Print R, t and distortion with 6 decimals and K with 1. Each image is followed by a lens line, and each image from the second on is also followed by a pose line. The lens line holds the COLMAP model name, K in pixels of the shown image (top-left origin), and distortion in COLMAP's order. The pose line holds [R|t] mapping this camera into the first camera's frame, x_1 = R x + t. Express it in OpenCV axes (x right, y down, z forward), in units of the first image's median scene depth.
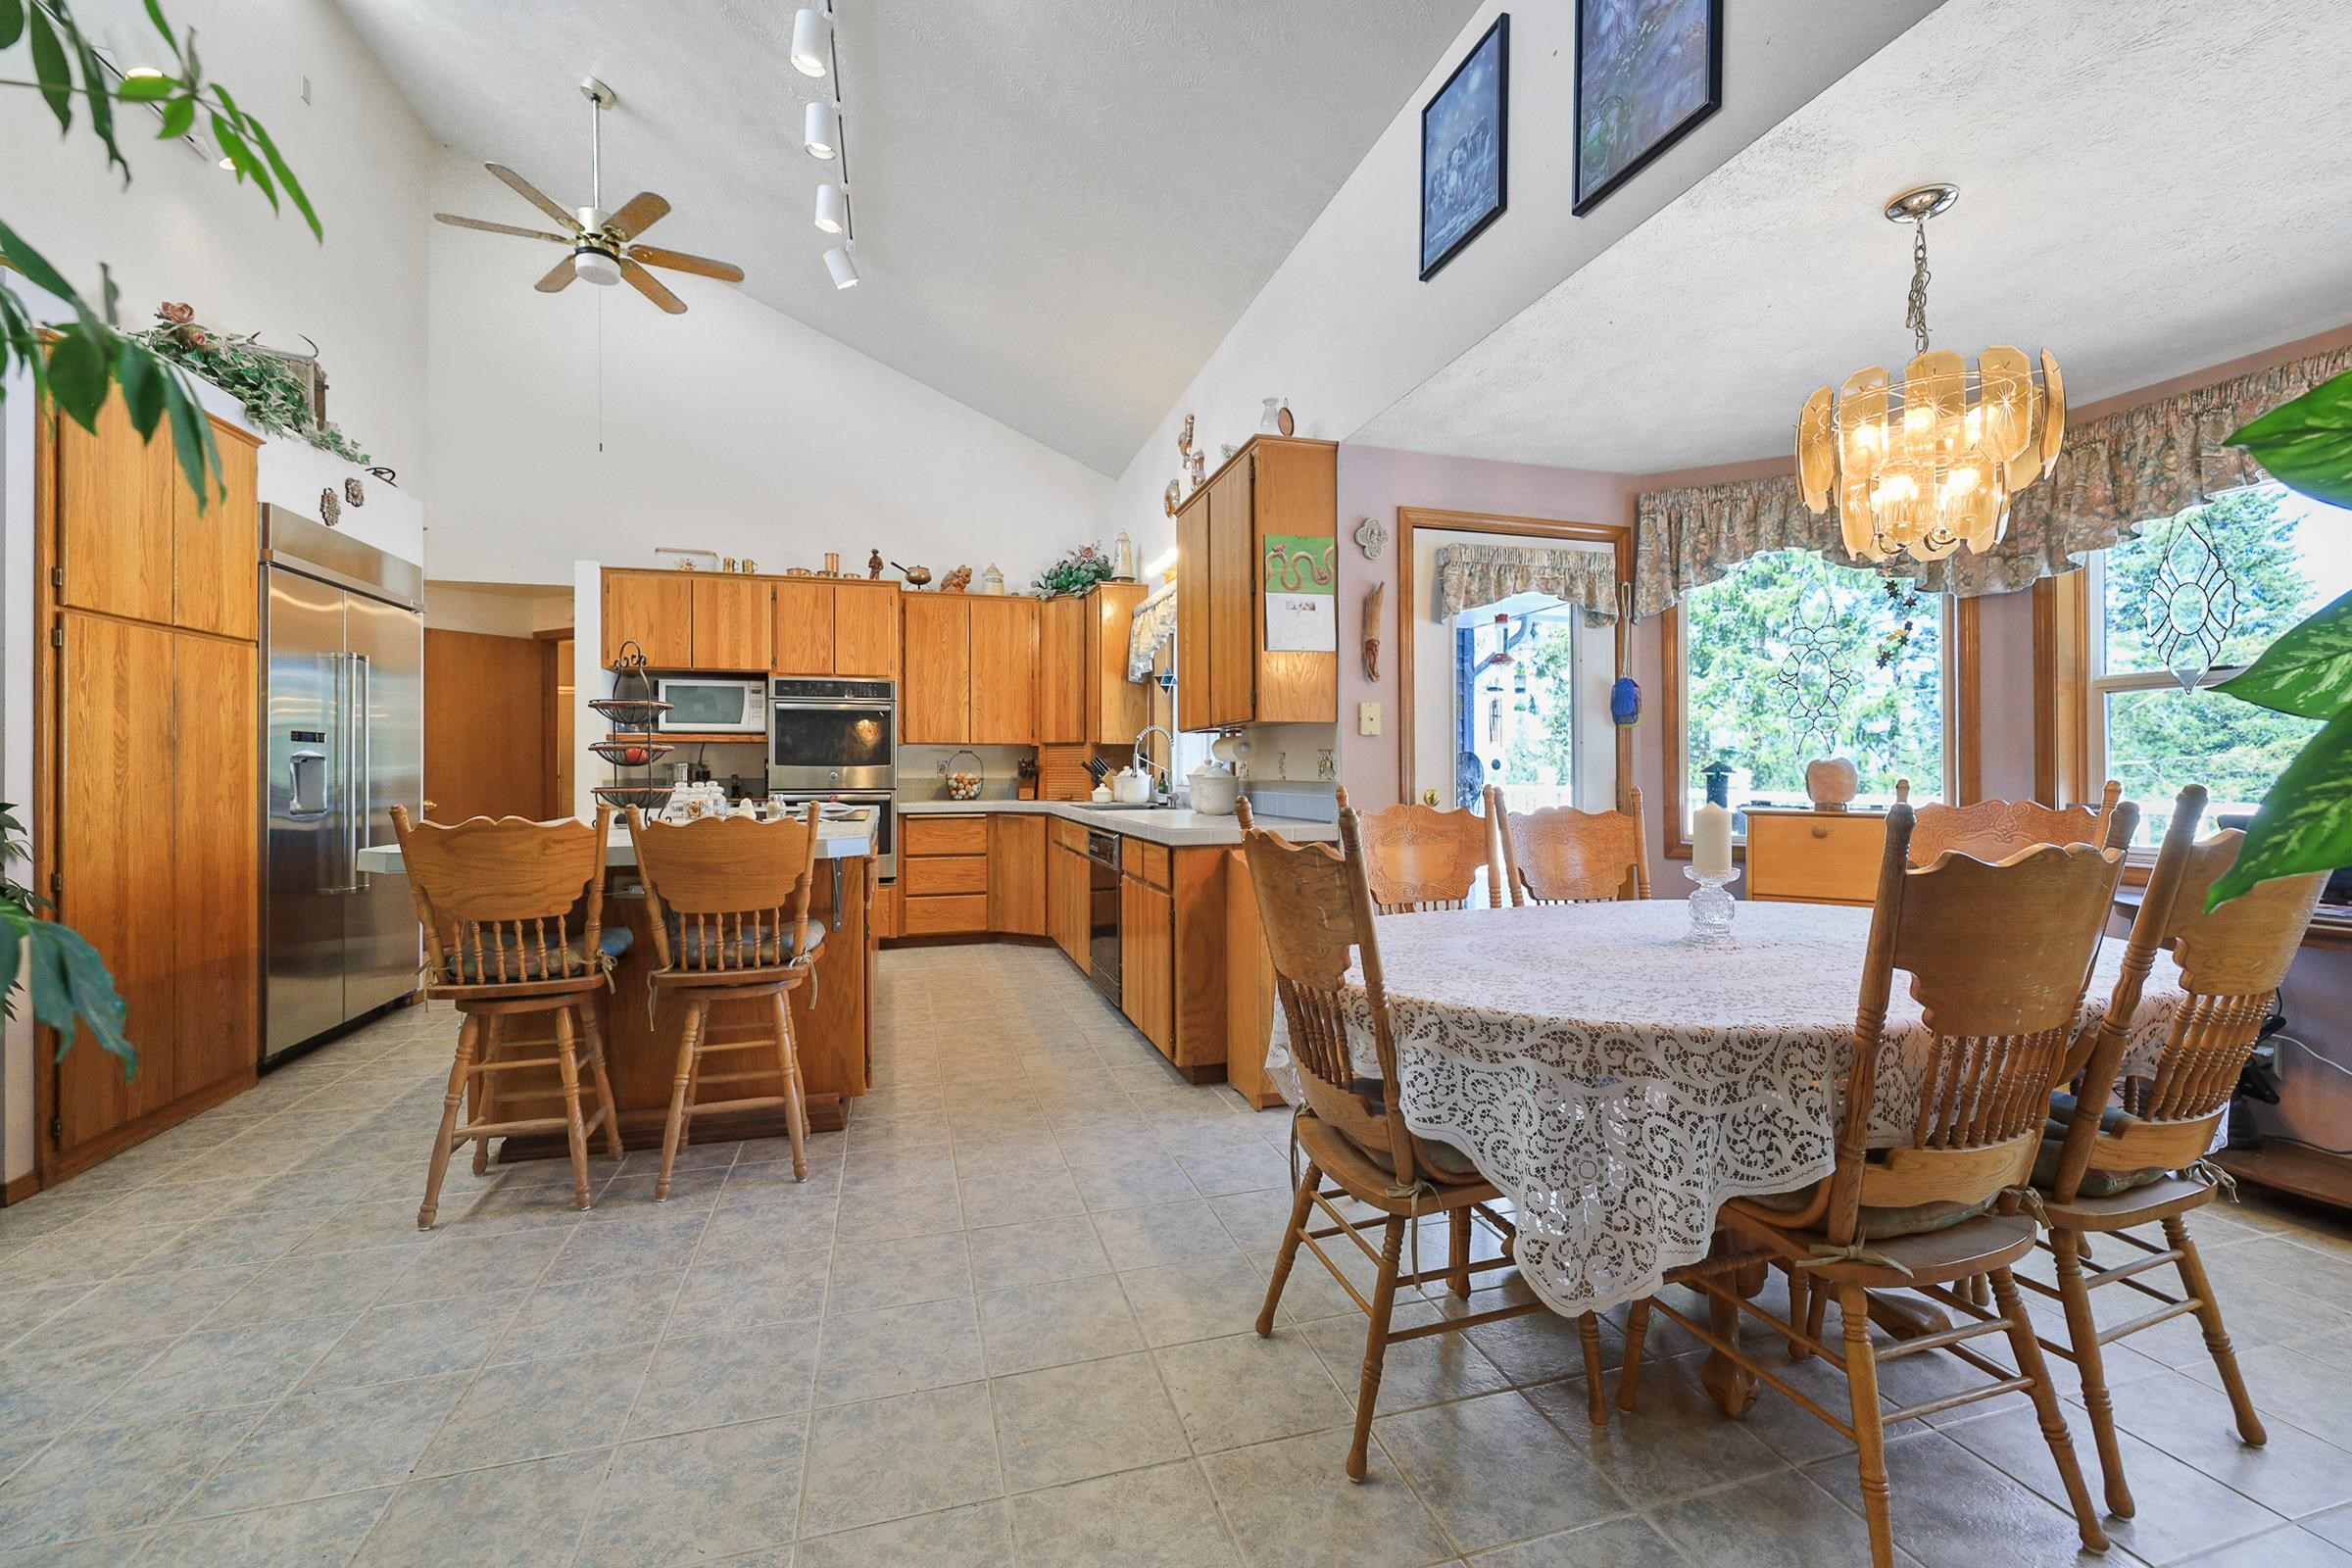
lens RADIAL K [[985.8, 0, 1182.9], [0, 985.8, 773.2], [0, 0, 1]] dist [-0.004368, -0.000573]
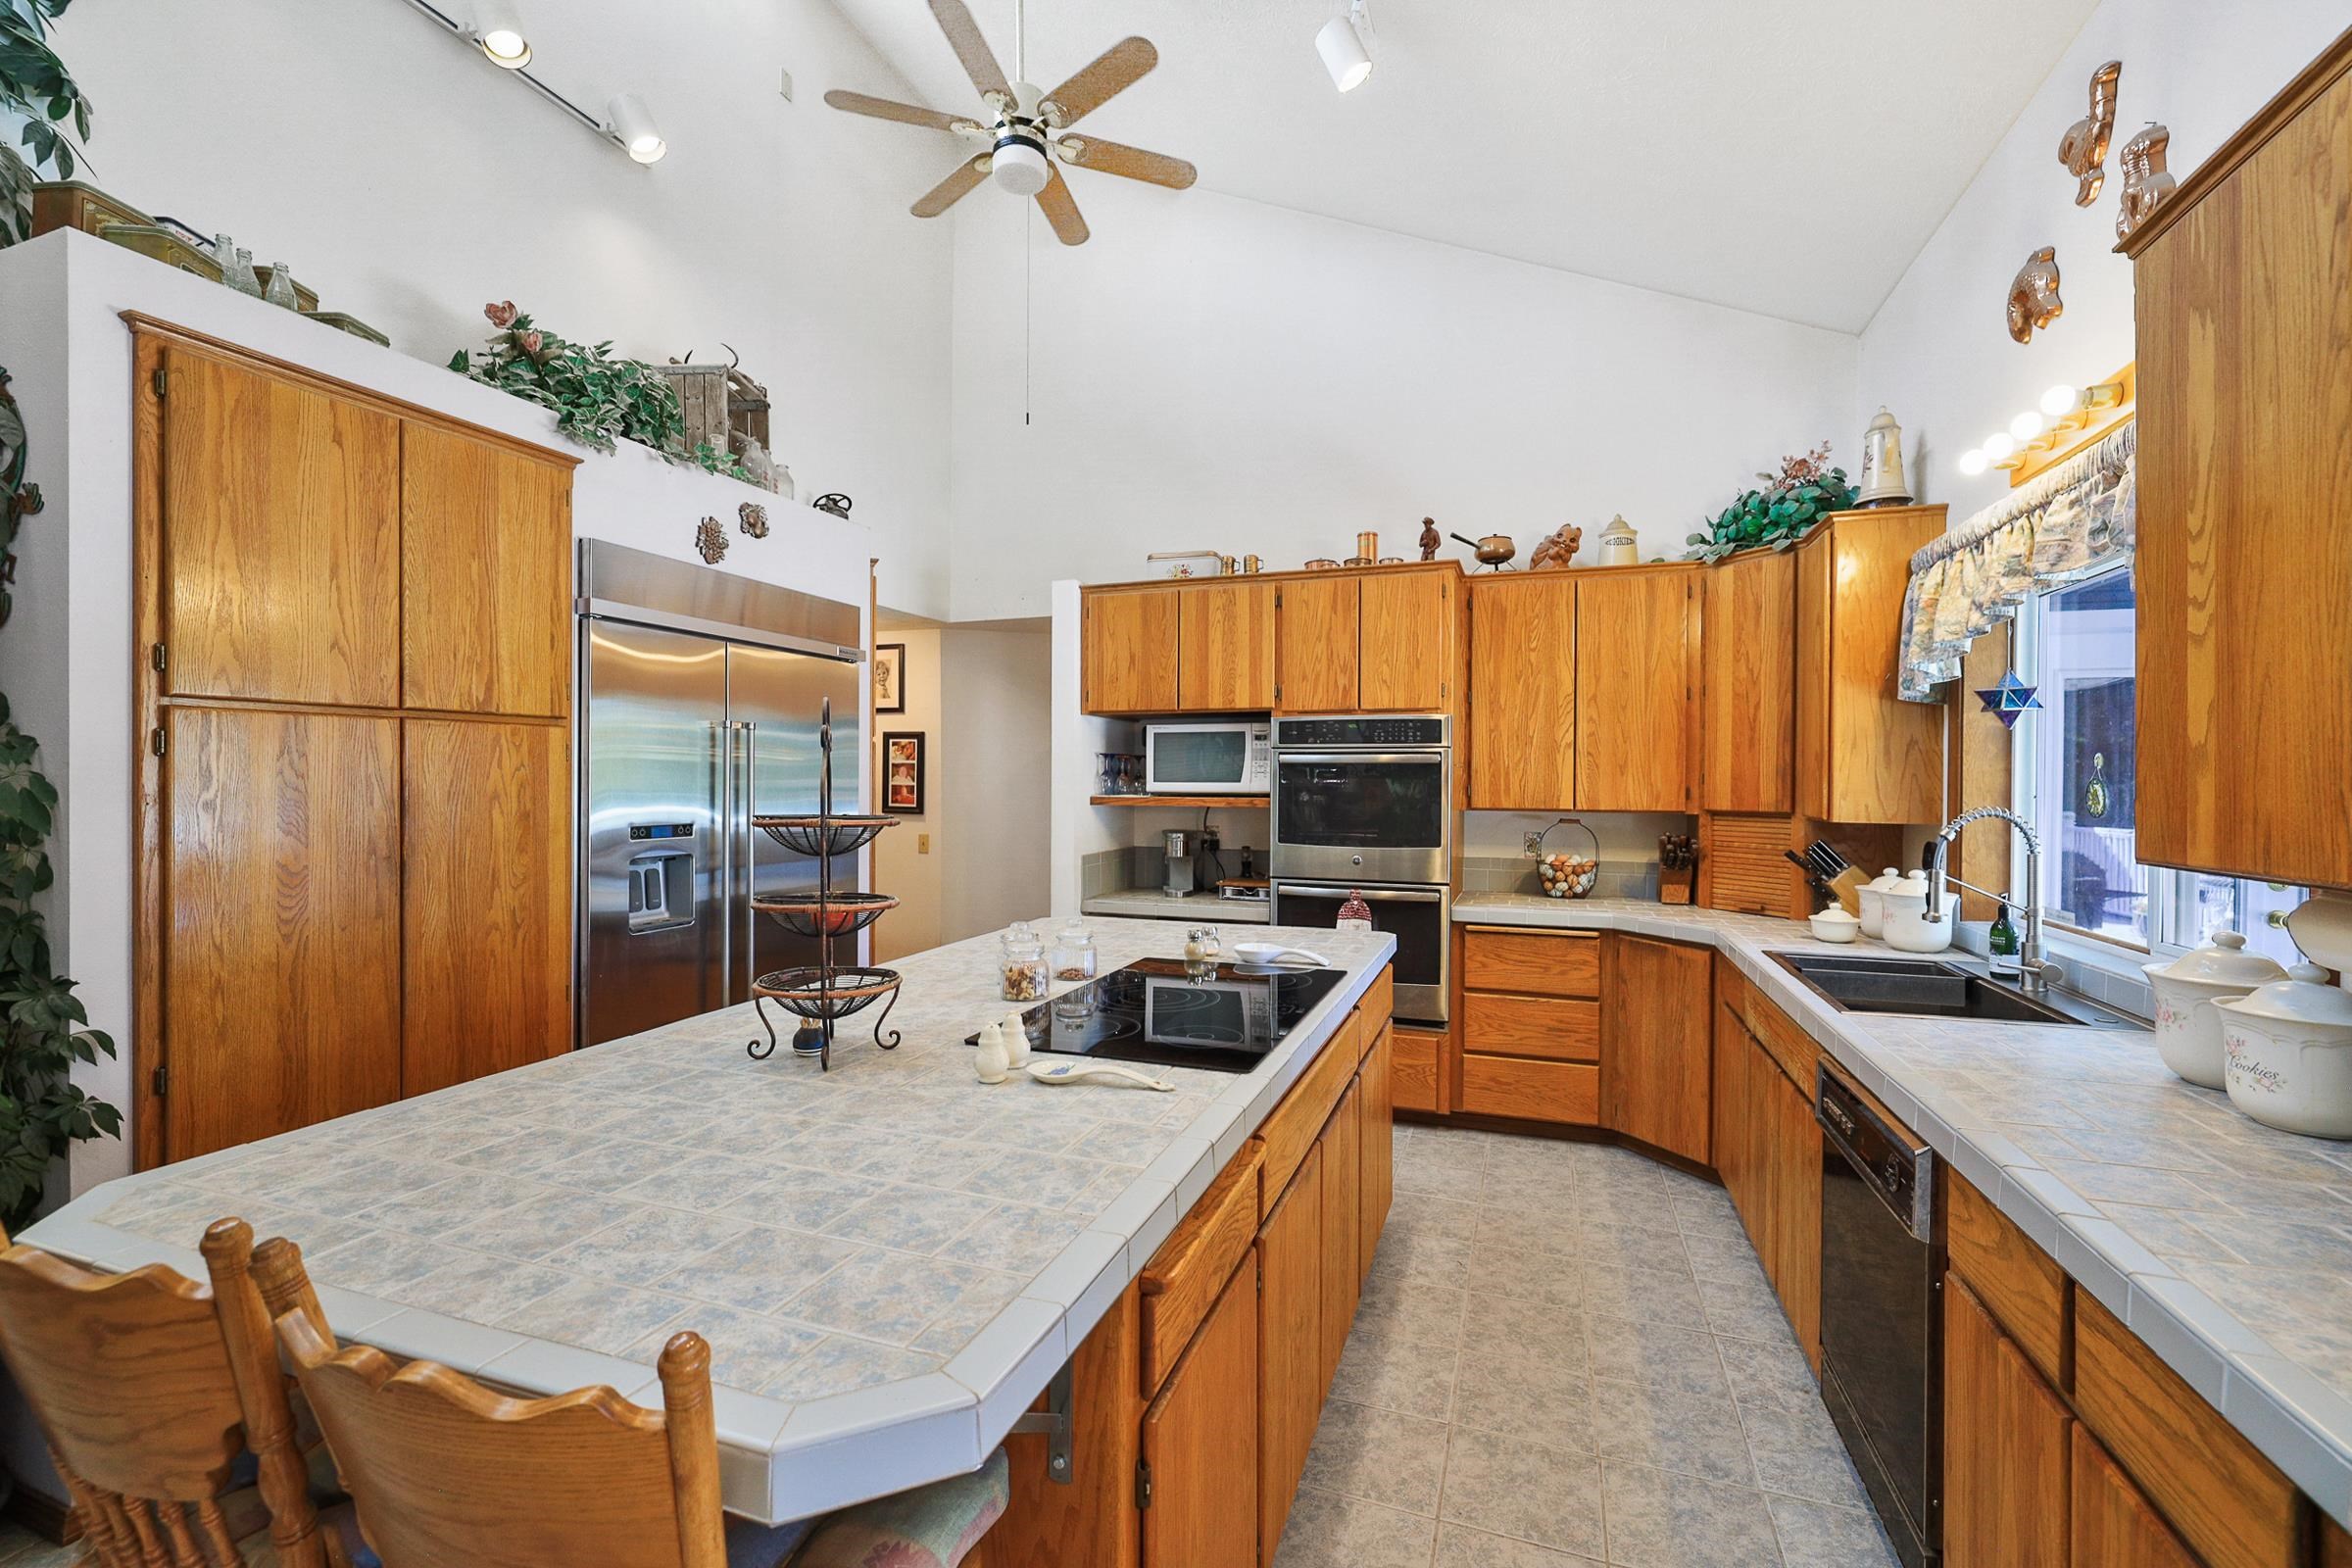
lens RADIAL K [[985.8, 0, 1176.9], [0, 985.8, 784.2], [0, 0, 1]] dist [-0.004368, -0.000573]
pose [[0.804295, 0.008220, -0.594174, -0.052745], [-0.006787, 0.999966, 0.004648, -0.050435], [0.594192, 0.000294, 0.804323, 0.376578]]
